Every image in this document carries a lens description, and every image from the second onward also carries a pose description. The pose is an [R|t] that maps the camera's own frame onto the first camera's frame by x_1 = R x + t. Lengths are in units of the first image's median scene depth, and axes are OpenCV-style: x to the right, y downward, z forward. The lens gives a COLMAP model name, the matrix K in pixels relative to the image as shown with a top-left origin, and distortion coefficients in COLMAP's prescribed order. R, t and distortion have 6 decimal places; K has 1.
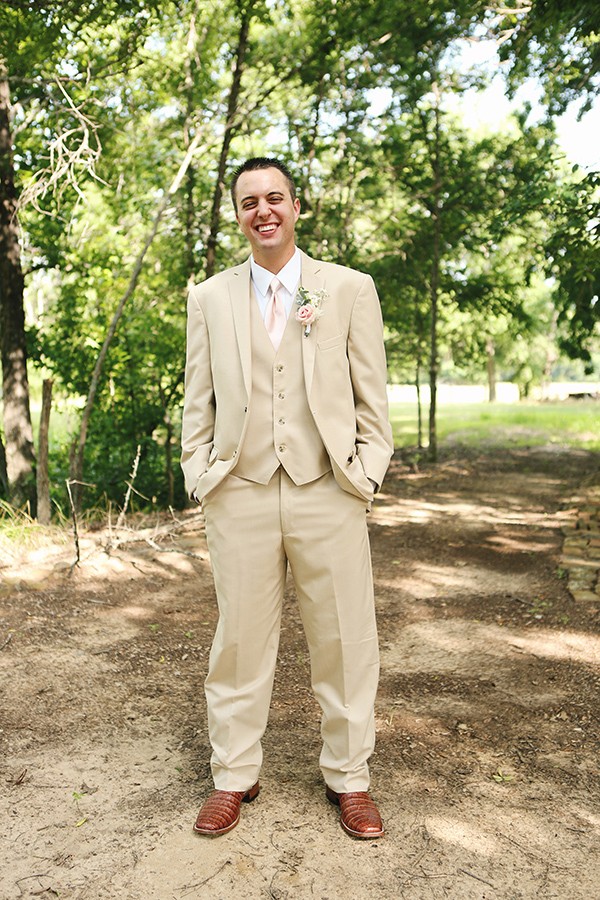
lens RADIAL K [[1019.3, 0, 300.0], [0, 1019.3, 450.0], [0, 0, 1]] dist [0.006284, 0.040076]
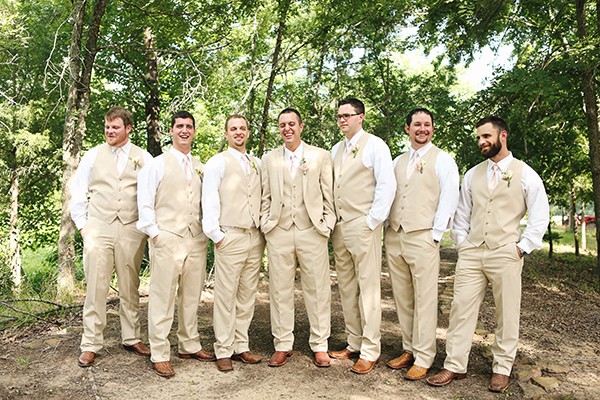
lens RADIAL K [[608.7, 0, 300.0], [0, 608.7, 200.0], [0, 0, 1]] dist [-0.018576, -0.007169]
pose [[0.999543, 0.012152, -0.027688, 0.010614], [-0.014472, 0.996258, -0.085206, 0.013199], [0.026549, 0.085568, 0.995979, -0.074897]]
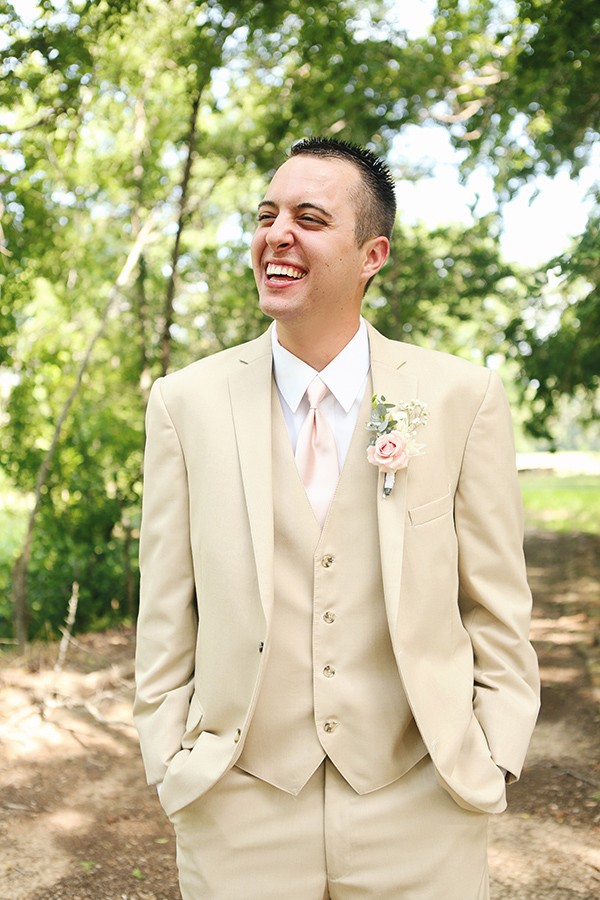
lens RADIAL K [[931.9, 0, 300.0], [0, 931.9, 450.0], [0, 0, 1]] dist [-0.062997, 0.001562]
pose [[0.998229, -0.035956, 0.047402, -0.006479], [0.039642, 0.996065, -0.079269, -0.022368], [-0.044365, 0.081008, 0.995726, 0.135116]]
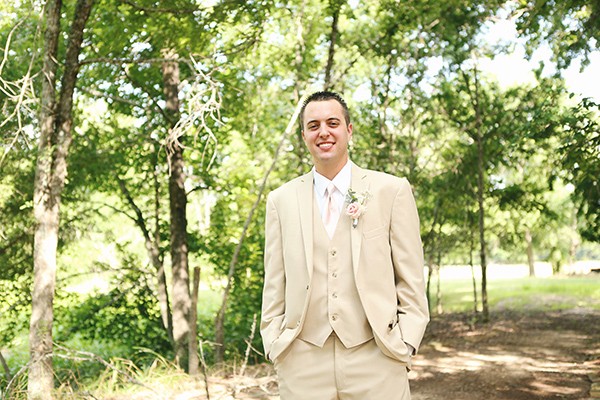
lens RADIAL K [[715.5, 0, 300.0], [0, 715.5, 200.0], [0, 0, 1]] dist [0.001630, 0.027025]
pose [[0.991642, -0.033422, -0.124614, 0.012514], [0.013344, 0.987254, -0.158591, -0.001342], [0.128326, 0.155603, 0.979449, 0.029852]]
